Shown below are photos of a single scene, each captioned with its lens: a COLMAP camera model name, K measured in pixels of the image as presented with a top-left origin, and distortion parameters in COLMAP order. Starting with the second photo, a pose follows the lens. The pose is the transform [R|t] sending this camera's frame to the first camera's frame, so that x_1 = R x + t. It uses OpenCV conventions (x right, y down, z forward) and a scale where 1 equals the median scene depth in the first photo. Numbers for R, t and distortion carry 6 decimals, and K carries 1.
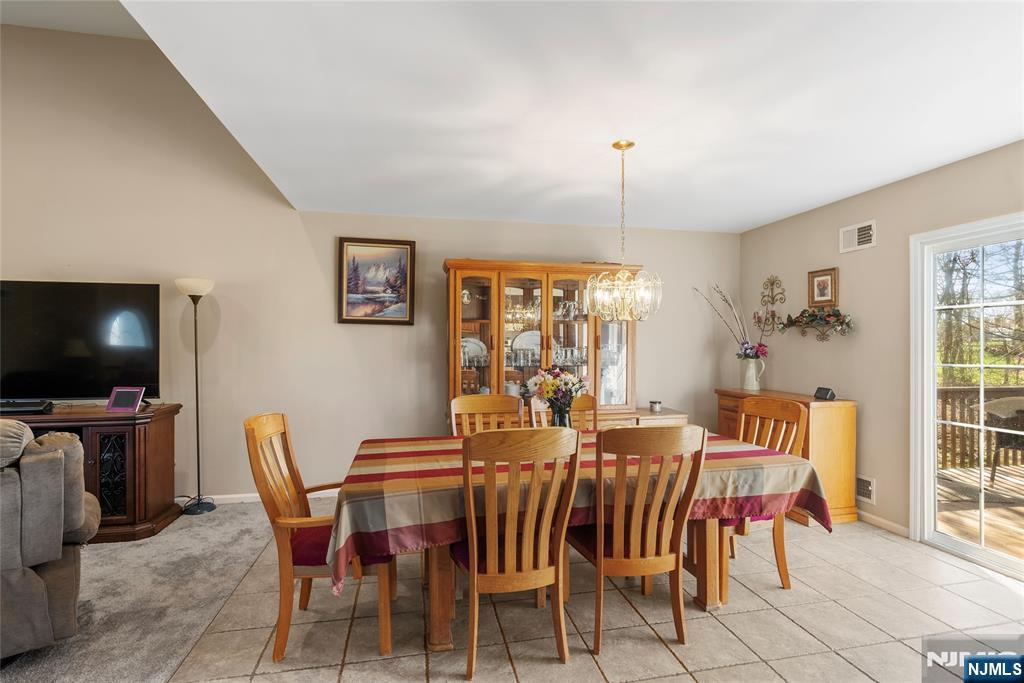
lens RADIAL K [[483.3, 0, 513.2], [0, 483.3, 349.2], [0, 0, 1]] dist [-0.004267, 0.000392]
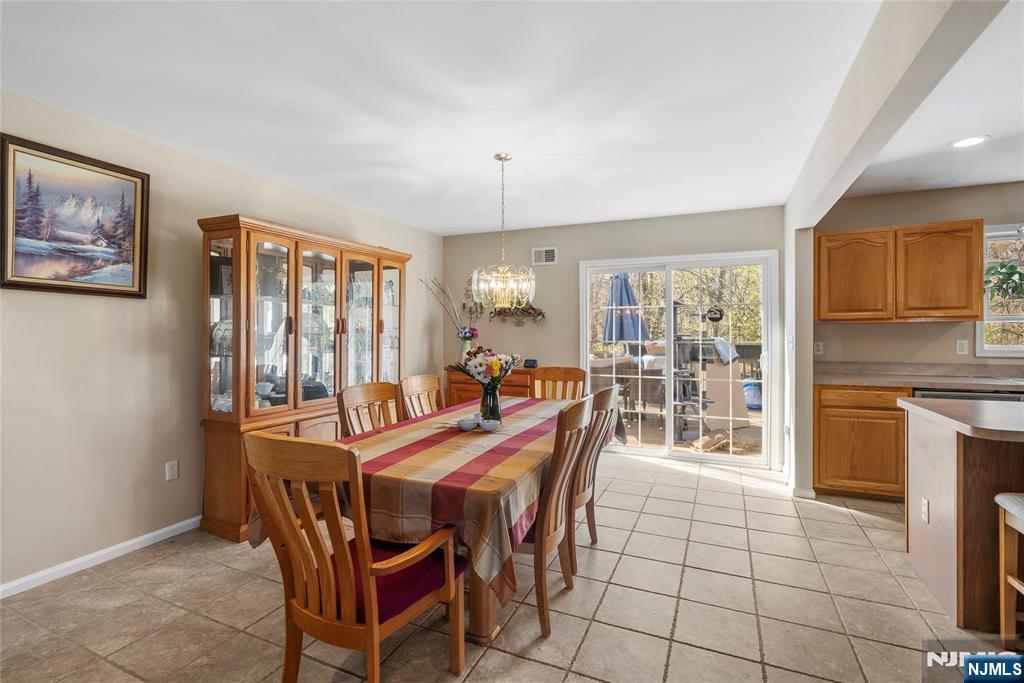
lens RADIAL K [[470.2, 0, 514.8], [0, 470.2, 337.6], [0, 0, 1]] dist [-0.000451, 0.000173]
pose [[0.582701, -0.011628, 0.812603, -0.468354], [0.007489, 0.999932, 0.008939, 0.002725], [-0.812652, 0.000877, 0.582748, 0.212886]]
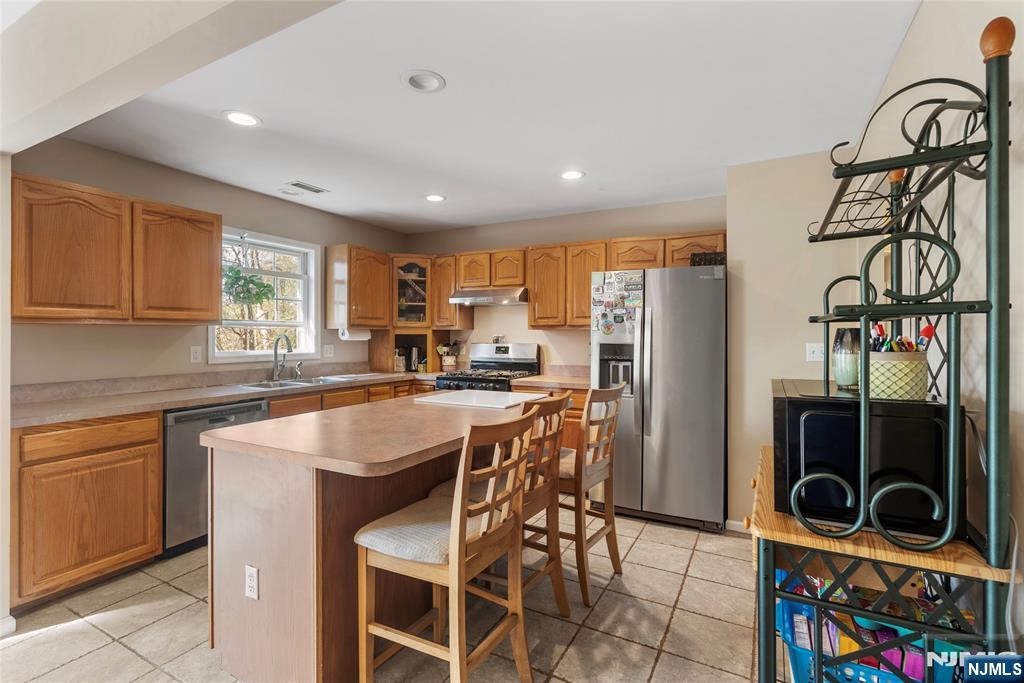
lens RADIAL K [[473.9, 0, 515.1], [0, 473.9, 332.0], [0, 0, 1]] dist [-0.002181, 0.000201]
pose [[-0.768495, 0.001281, 0.639854, -0.154778], [0.001187, 0.999999, -0.000577, -0.001434], [-0.639854, 0.000316, -0.768496, 0.318306]]
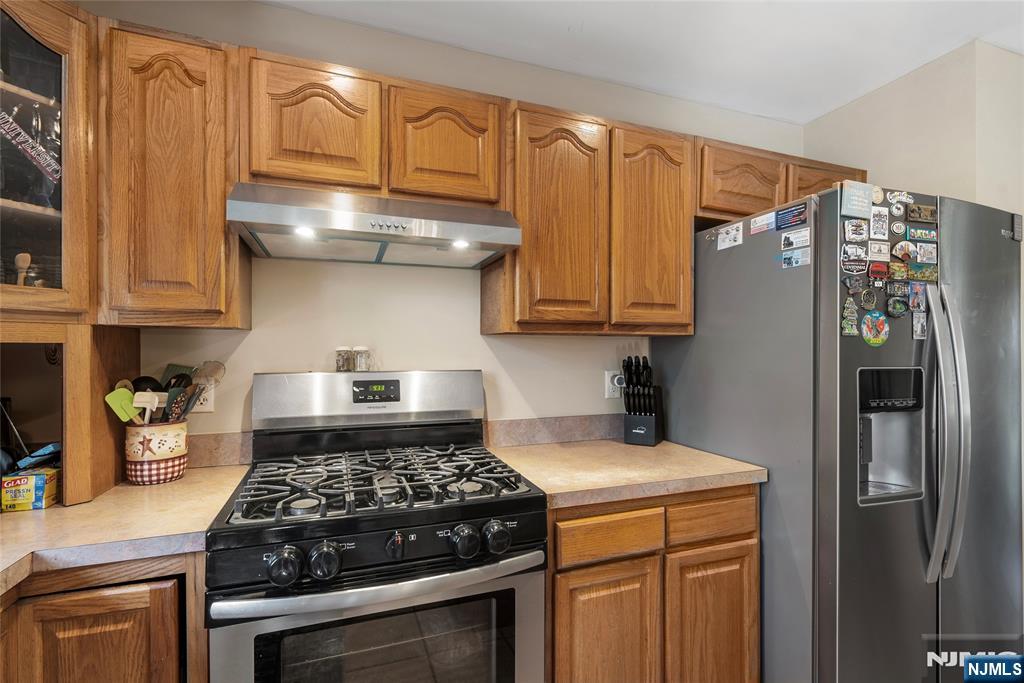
lens RADIAL K [[475.7, 0, 509.3], [0, 475.7, 354.0], [0, 0, 1]] dist [-0.001259, 0.000072]
pose [[-0.989436, -0.001502, -0.144963, 0.570654], [-0.003684, 0.999884, 0.014785, 0.004461], [0.144924, 0.015163, -0.989327, -0.149163]]
